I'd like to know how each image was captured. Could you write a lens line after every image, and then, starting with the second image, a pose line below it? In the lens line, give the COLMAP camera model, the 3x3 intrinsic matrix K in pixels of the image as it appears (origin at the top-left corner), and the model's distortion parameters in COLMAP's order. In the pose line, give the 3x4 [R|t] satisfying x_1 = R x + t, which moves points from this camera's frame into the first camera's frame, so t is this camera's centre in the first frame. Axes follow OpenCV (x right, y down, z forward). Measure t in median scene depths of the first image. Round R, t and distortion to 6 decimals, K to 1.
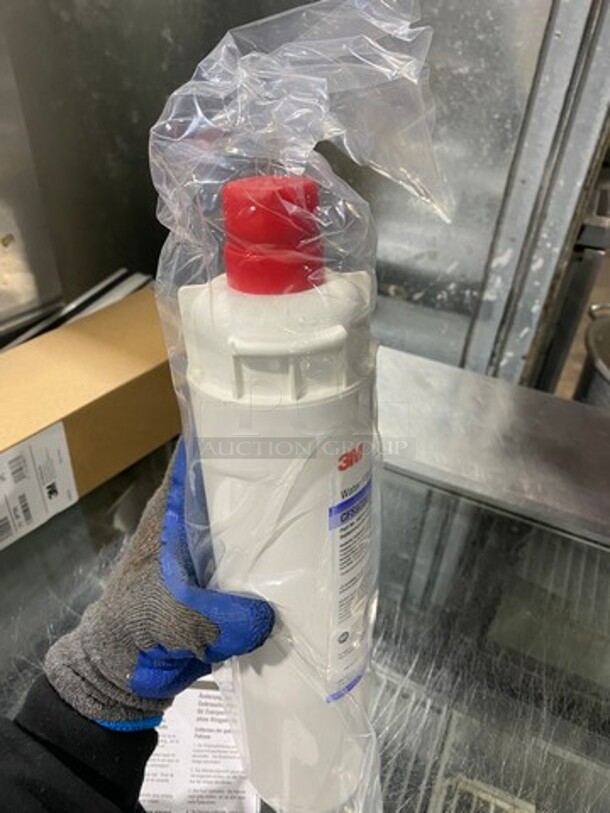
lens RADIAL K [[618.4, 0, 303.2], [0, 618.4, 410.8], [0, 0, 1]] dist [-0.000724, -0.004314]
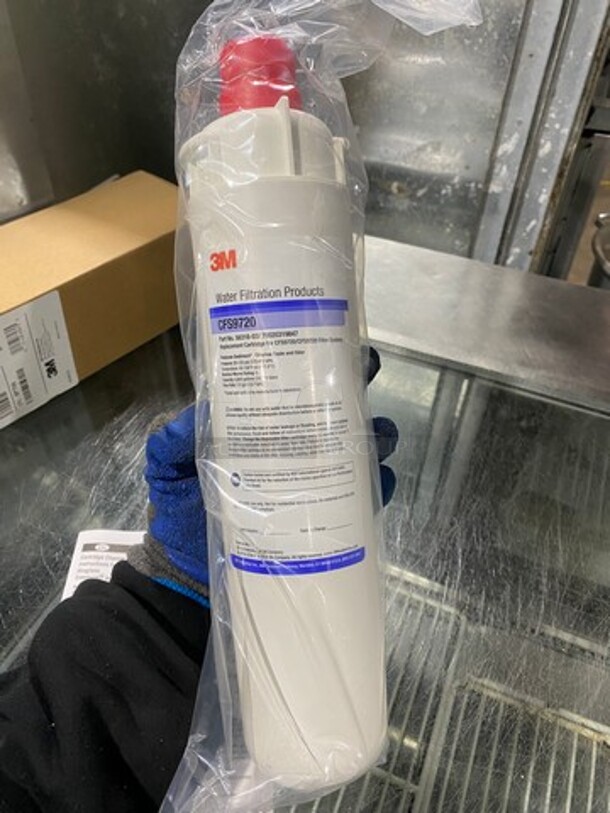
lens RADIAL K [[618.4, 0, 305.1], [0, 618.4, 409.5], [0, 0, 1]] dist [-0.000724, -0.004314]
pose [[0.999704, -0.024046, 0.003582, -0.008757], [0.023821, 0.998290, 0.053375, 0.112322], [-0.004859, -0.053273, 0.998568, 0.018207]]
